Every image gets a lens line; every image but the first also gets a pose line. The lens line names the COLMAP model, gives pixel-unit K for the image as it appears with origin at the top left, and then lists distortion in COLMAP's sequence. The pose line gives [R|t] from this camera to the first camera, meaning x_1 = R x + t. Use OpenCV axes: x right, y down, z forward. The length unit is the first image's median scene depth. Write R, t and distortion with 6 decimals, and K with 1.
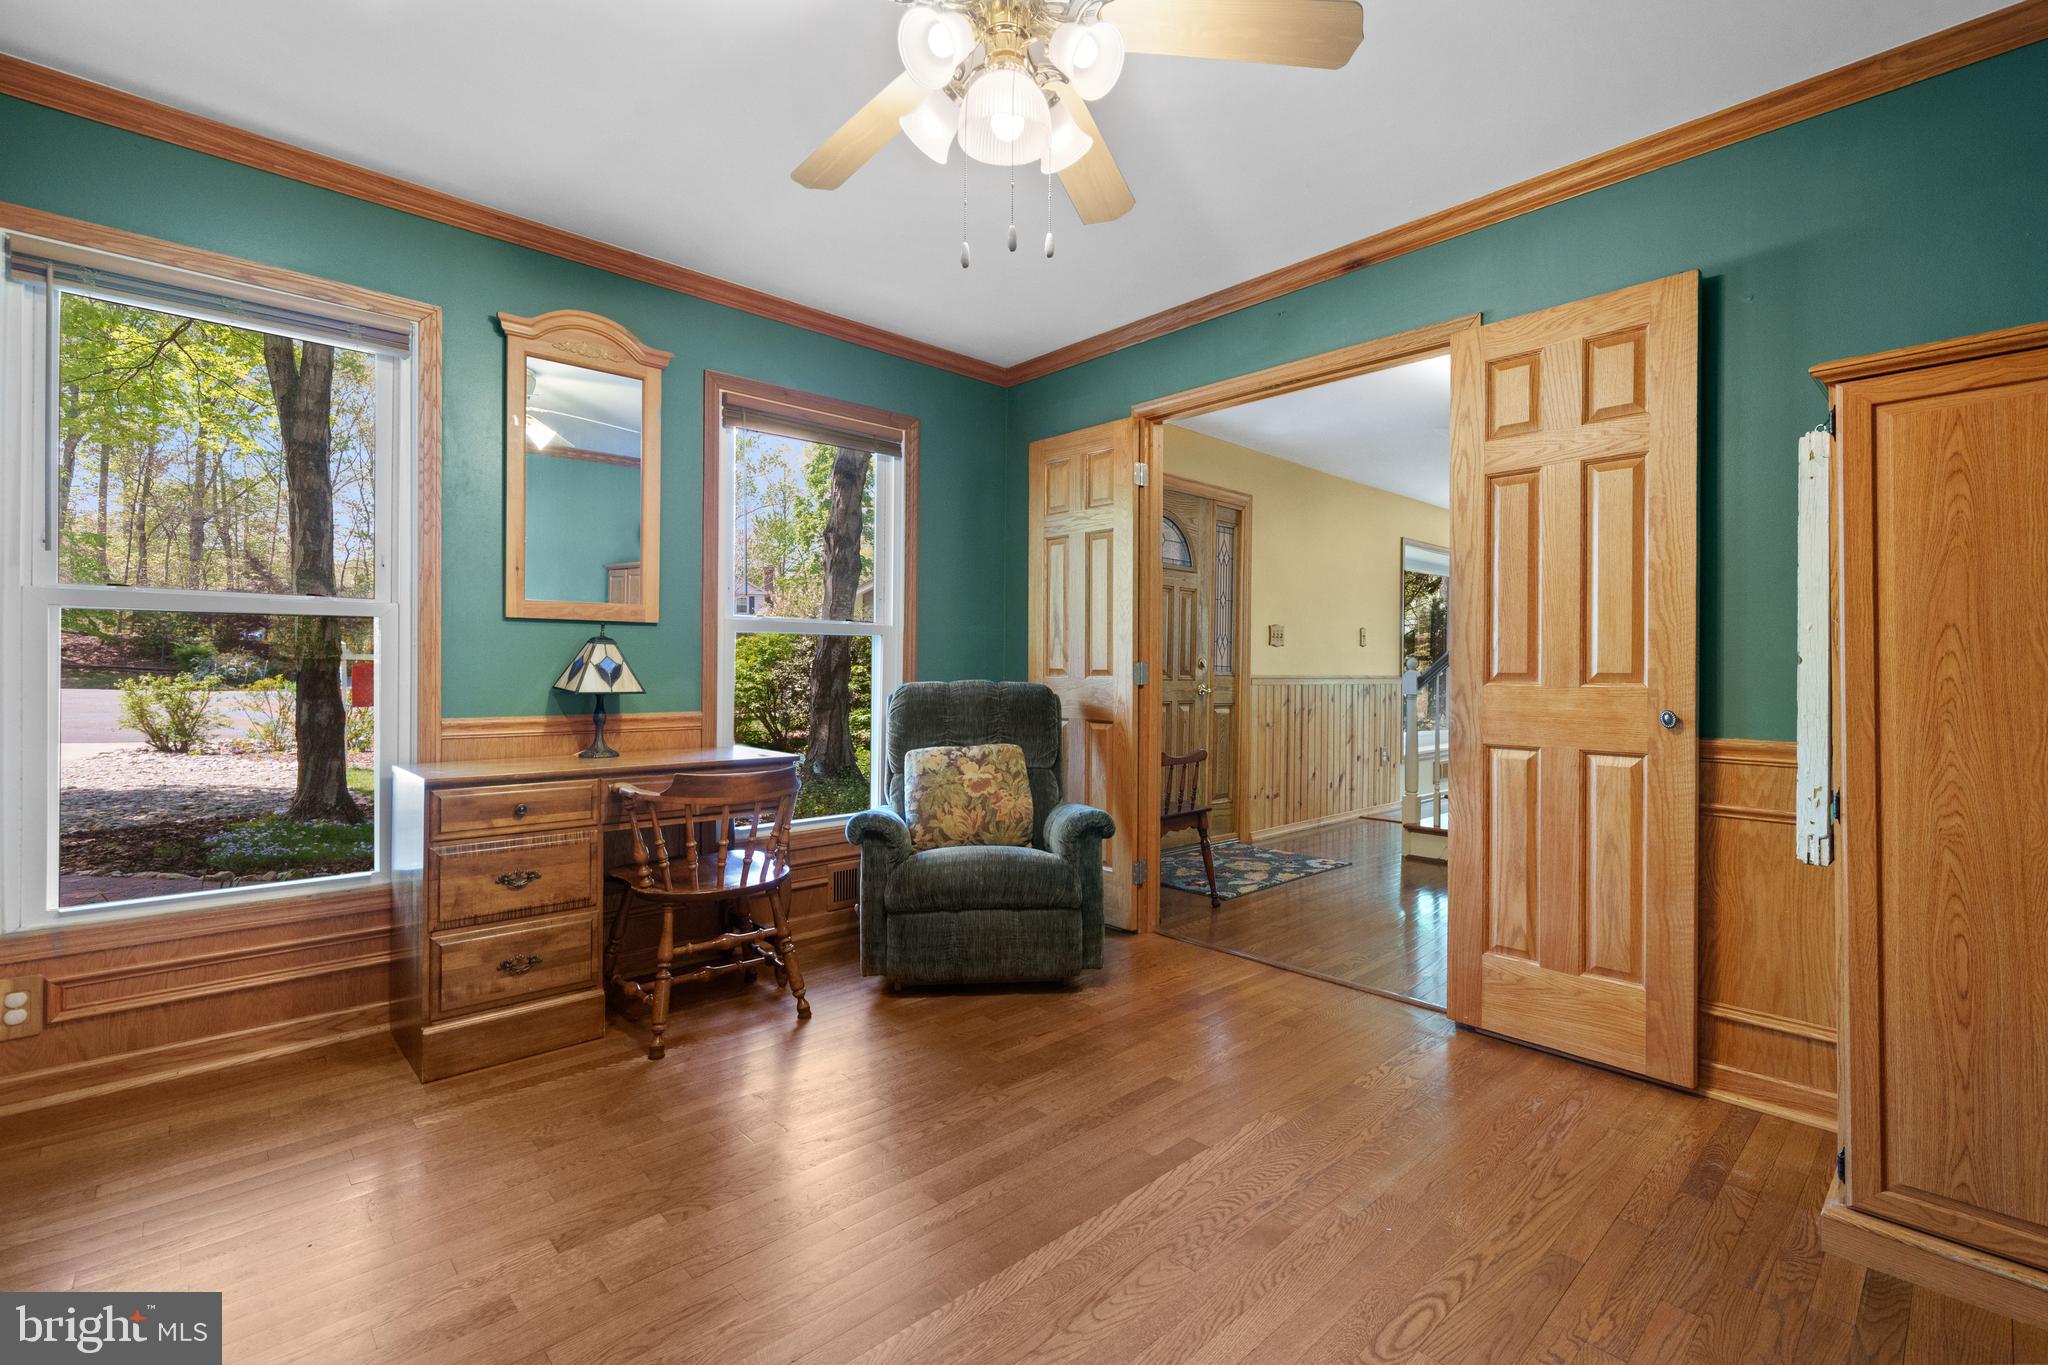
lens RADIAL K [[881.6, 0, 1024.0], [0, 881.6, 682.5], [0, 0, 1]] dist [0.000179, -0.000100]
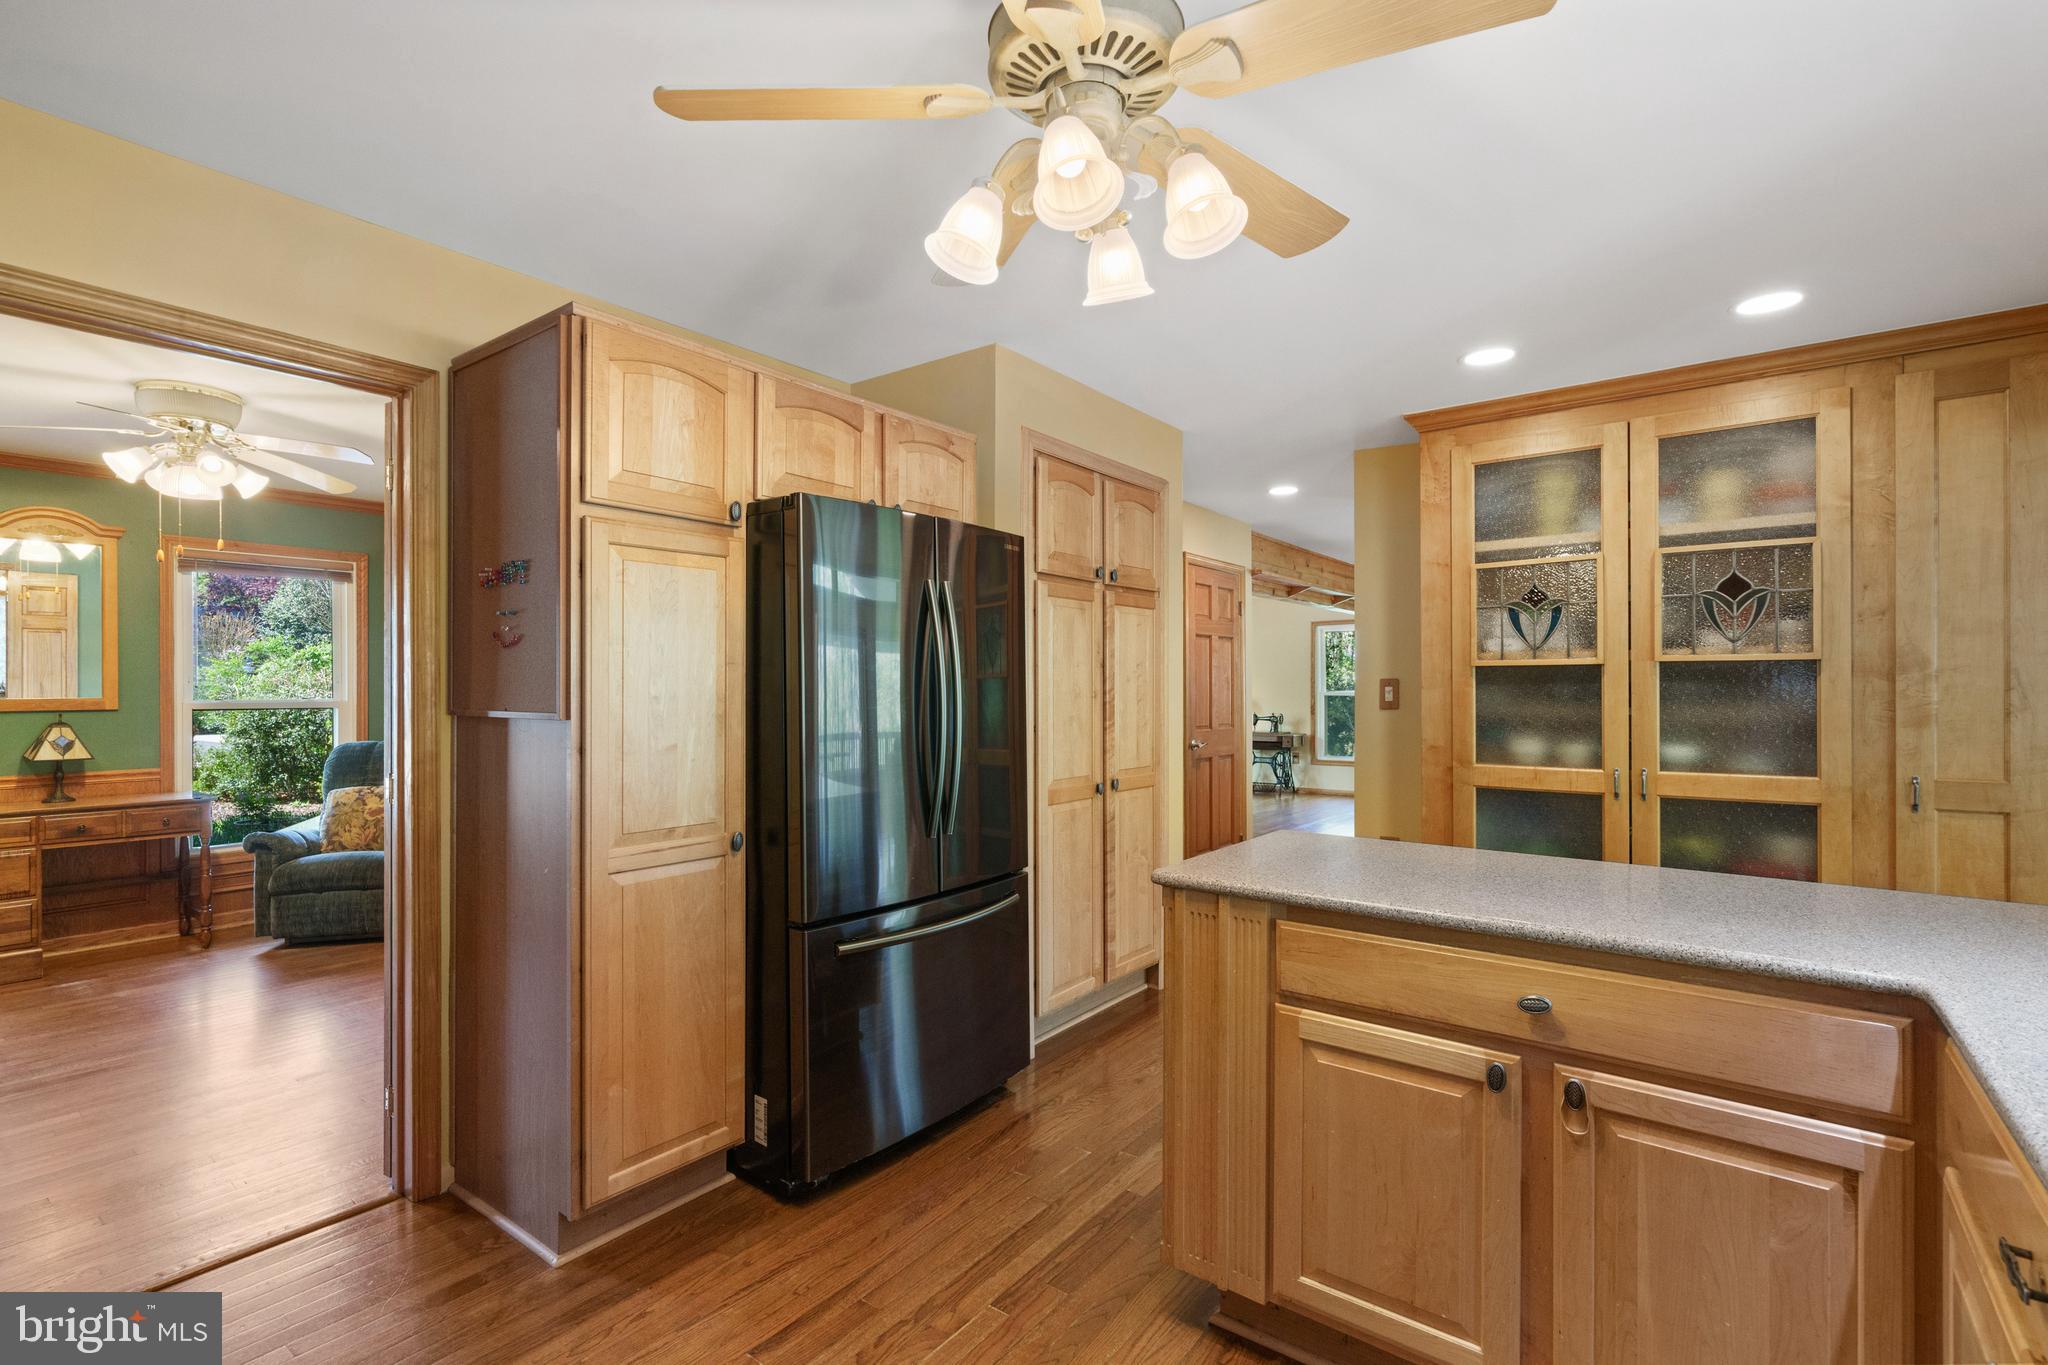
lens RADIAL K [[957.0, 0, 1103.3], [0, 957.0, 688.2], [0, 0, 1]] dist [-0.002885, -0.000941]
pose [[0.984350, -0.011336, 0.175858, 0.770675], [0.012513, 0.999906, -0.005585, -0.060744], [-0.175778, 0.007698, 0.984400, -0.714667]]
